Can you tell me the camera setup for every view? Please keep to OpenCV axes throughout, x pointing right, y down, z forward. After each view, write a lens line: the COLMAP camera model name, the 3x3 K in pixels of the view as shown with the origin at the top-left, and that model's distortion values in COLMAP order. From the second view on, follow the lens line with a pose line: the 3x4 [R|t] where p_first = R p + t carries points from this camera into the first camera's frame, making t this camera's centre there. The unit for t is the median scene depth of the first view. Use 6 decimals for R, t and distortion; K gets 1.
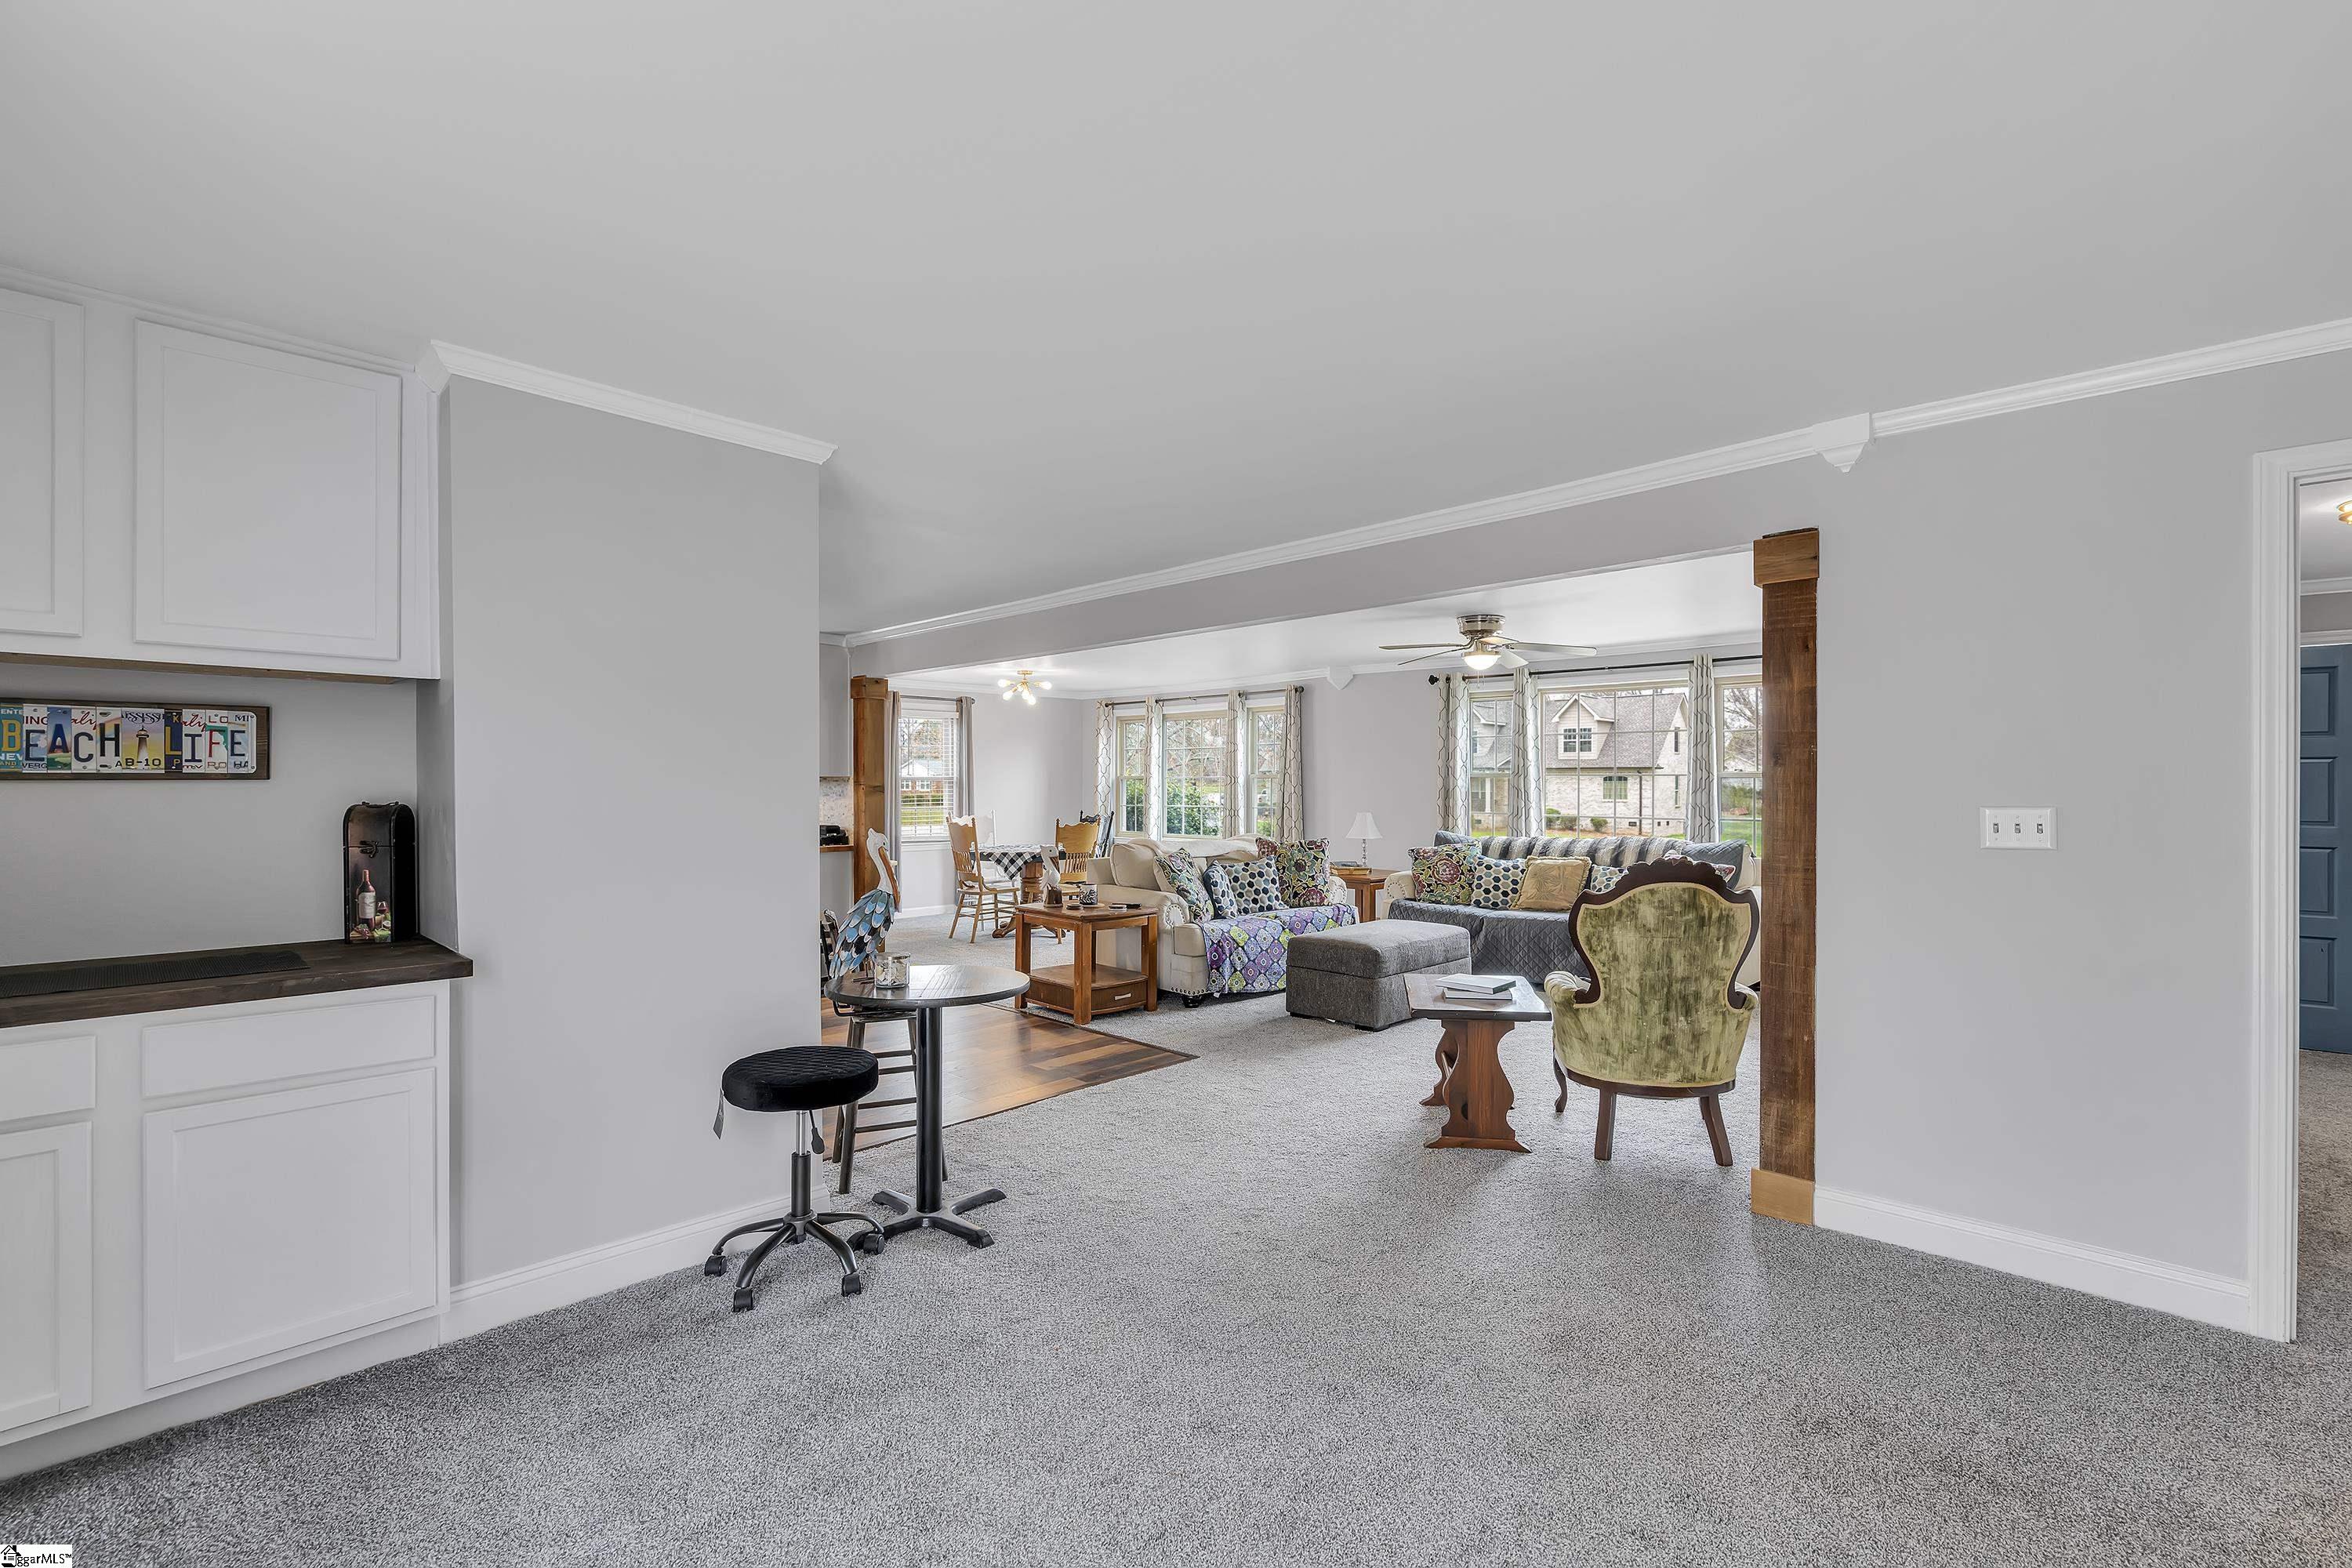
lens RADIAL K [[1052.2, 0, 1187.4], [0, 1052.2, 781.6], [0, 0, 1]] dist [-0.003388, 0.000606]
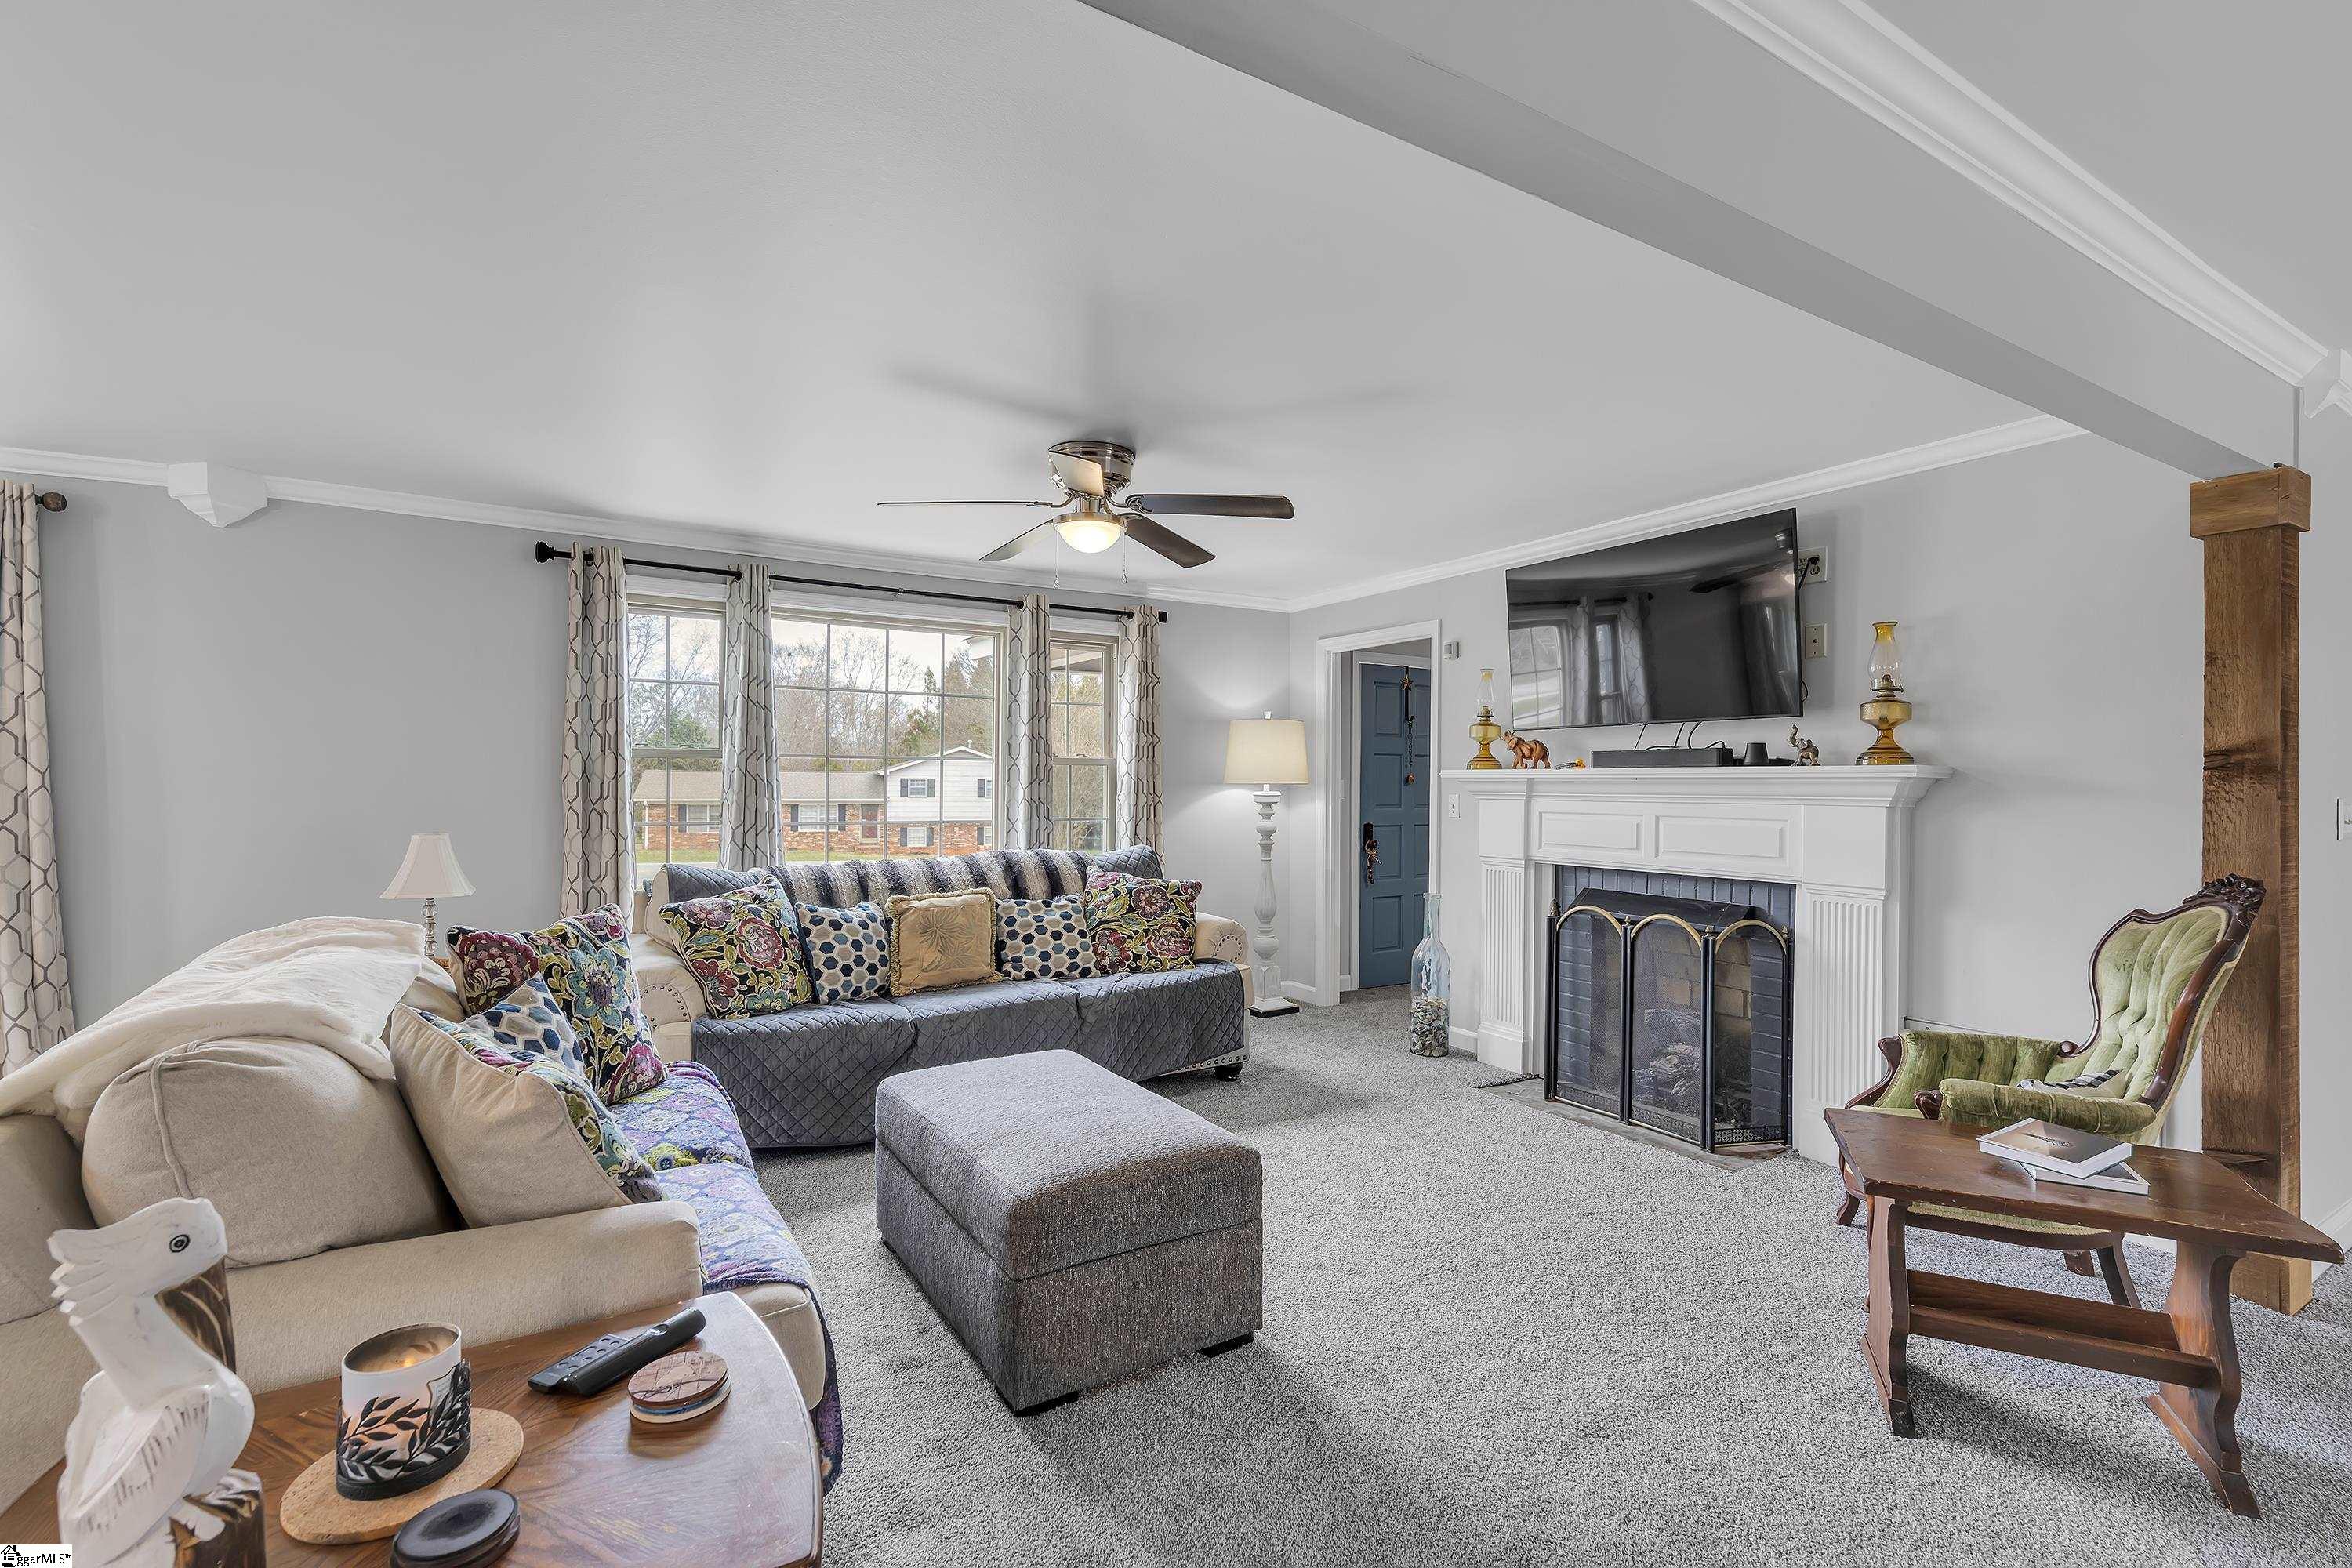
lens RADIAL K [[1052.2, 0, 1174.6], [0, 1052.2, 787.4], [0, 0, 1]] dist [-0.003388, 0.000606]
pose [[0.243950, -0.002891, 0.969783, -0.194219], [-0.005003, 0.999978, 0.004240, 0.008473], [-0.969775, -0.005886, 0.243931, 0.719641]]
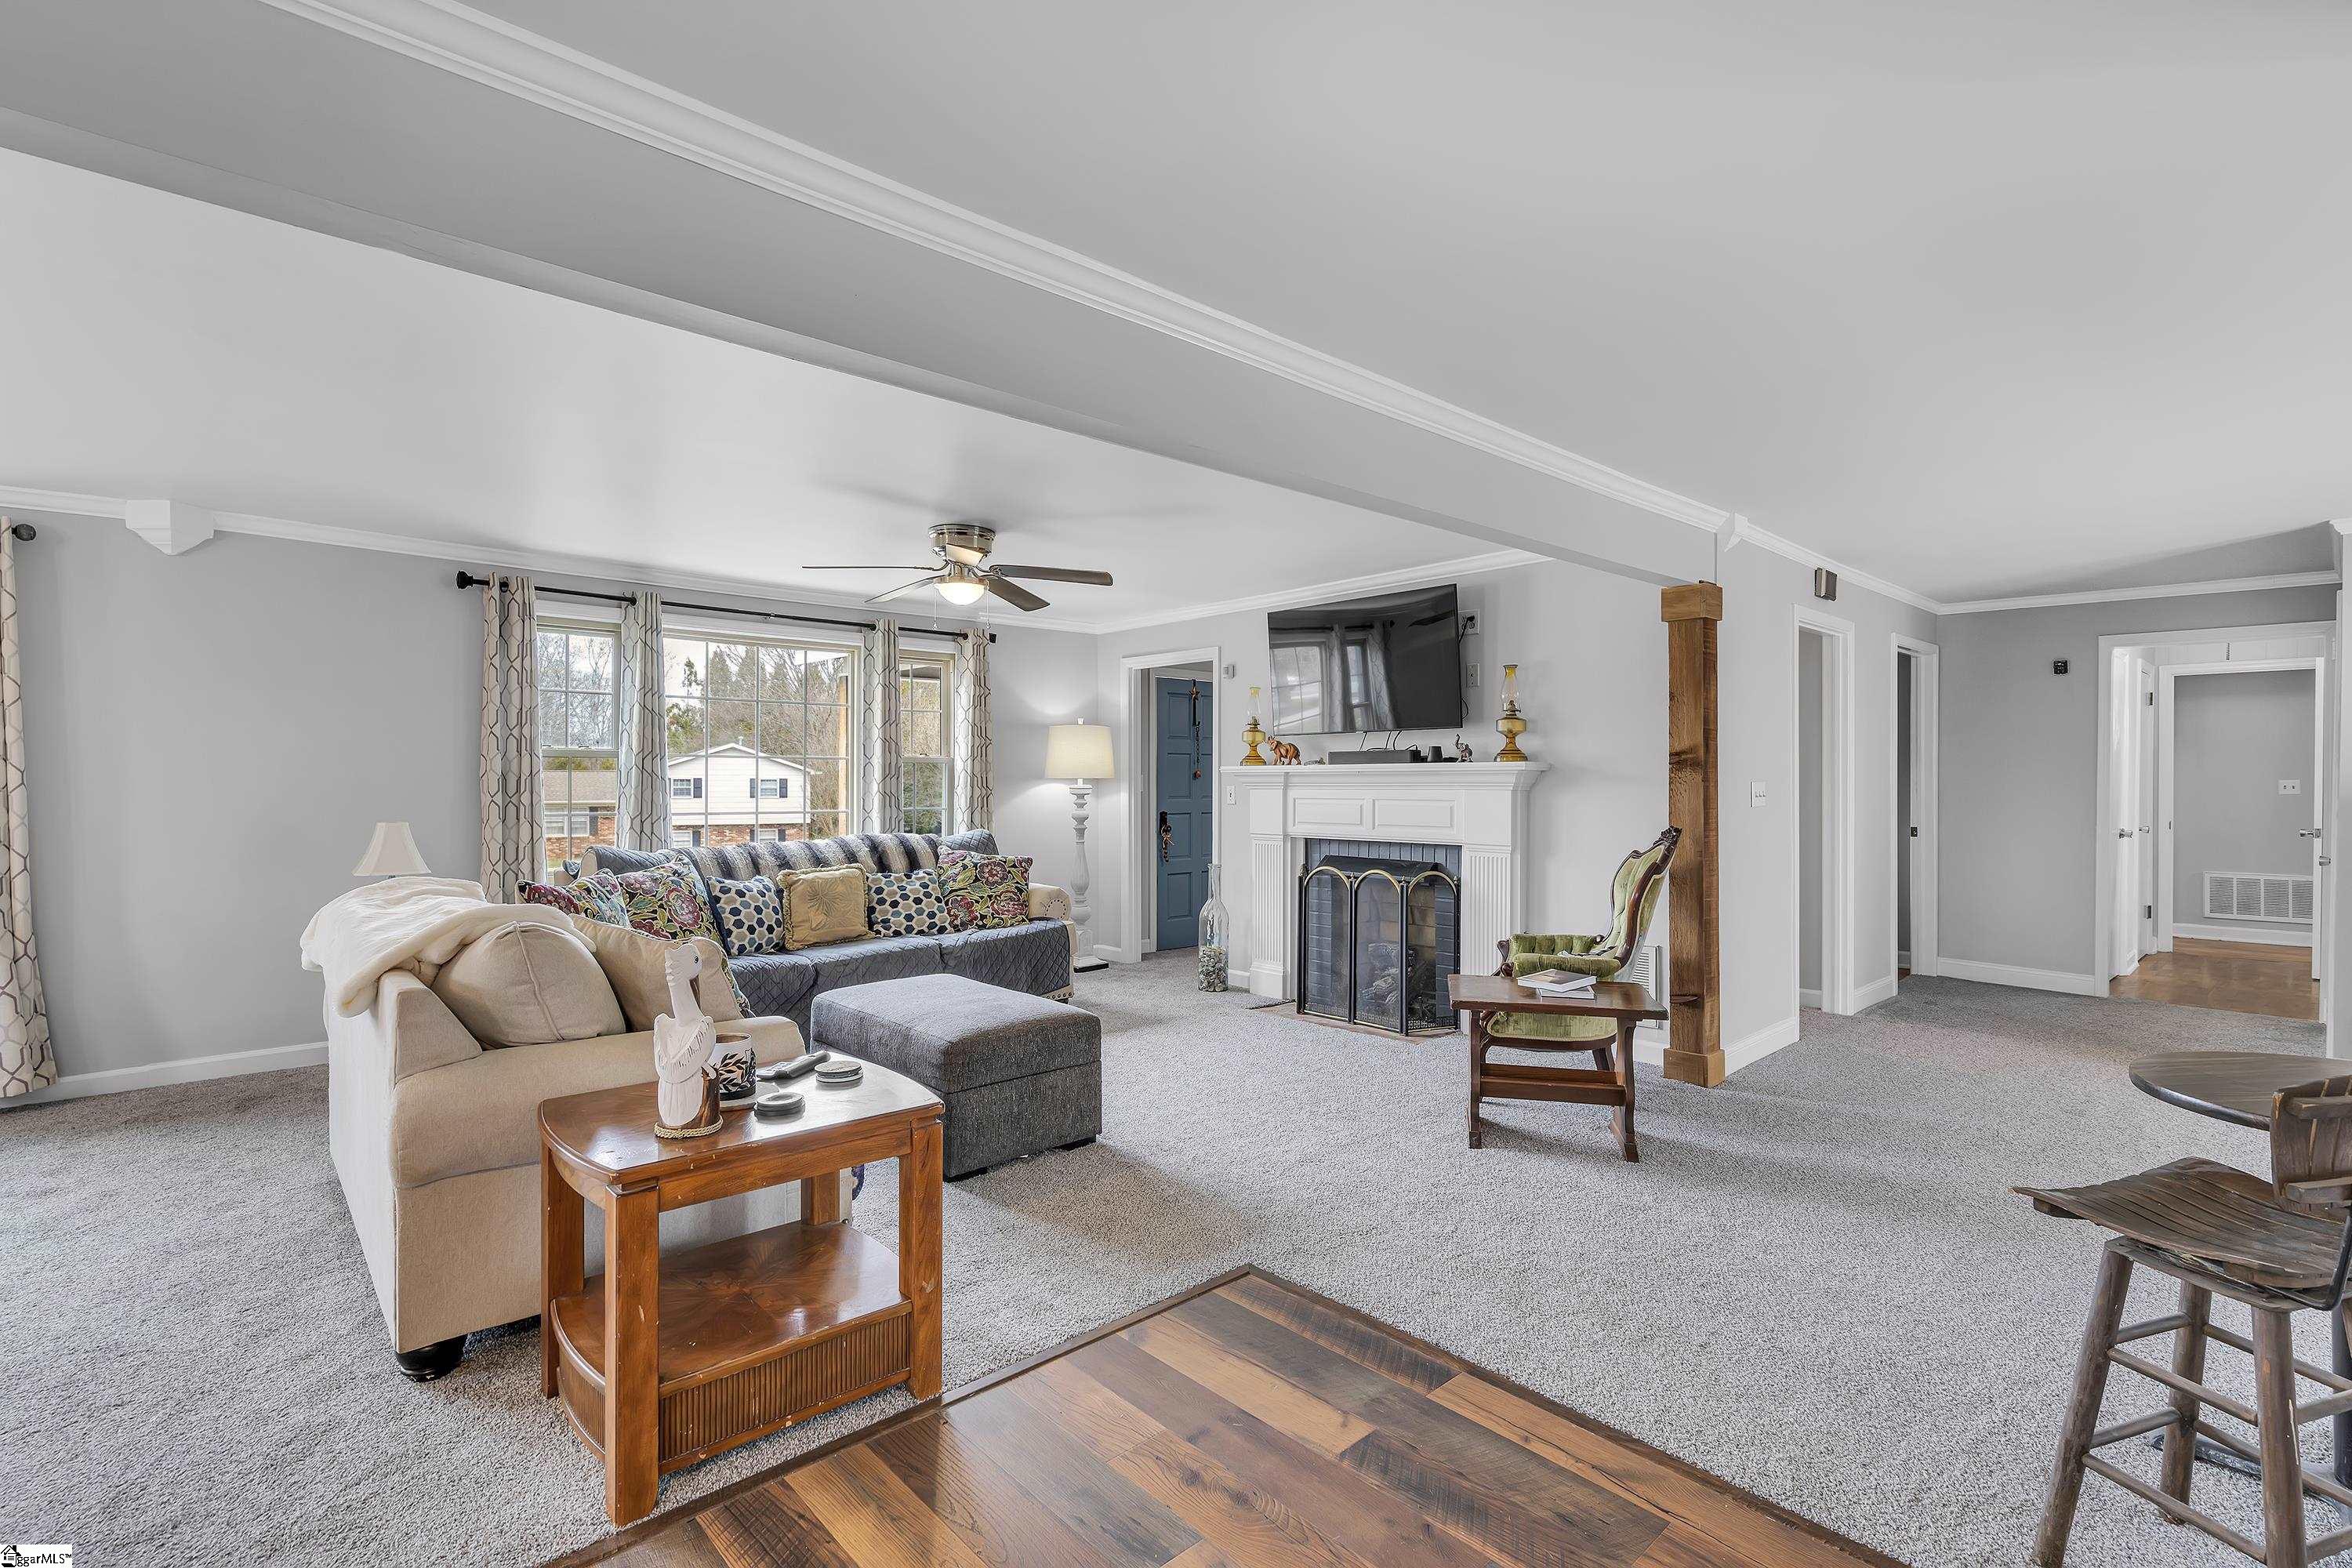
lens RADIAL K [[1052.2, 0, 1191.4], [0, 1052.2, 781.7], [0, 0, 1]] dist [-0.003388, 0.000606]
pose [[0.034548, -0.000463, 0.999403, -0.368689], [0.001004, 0.999999, 0.000429, 0.011668], [-0.999403, 0.000989, 0.034549, 0.712087]]
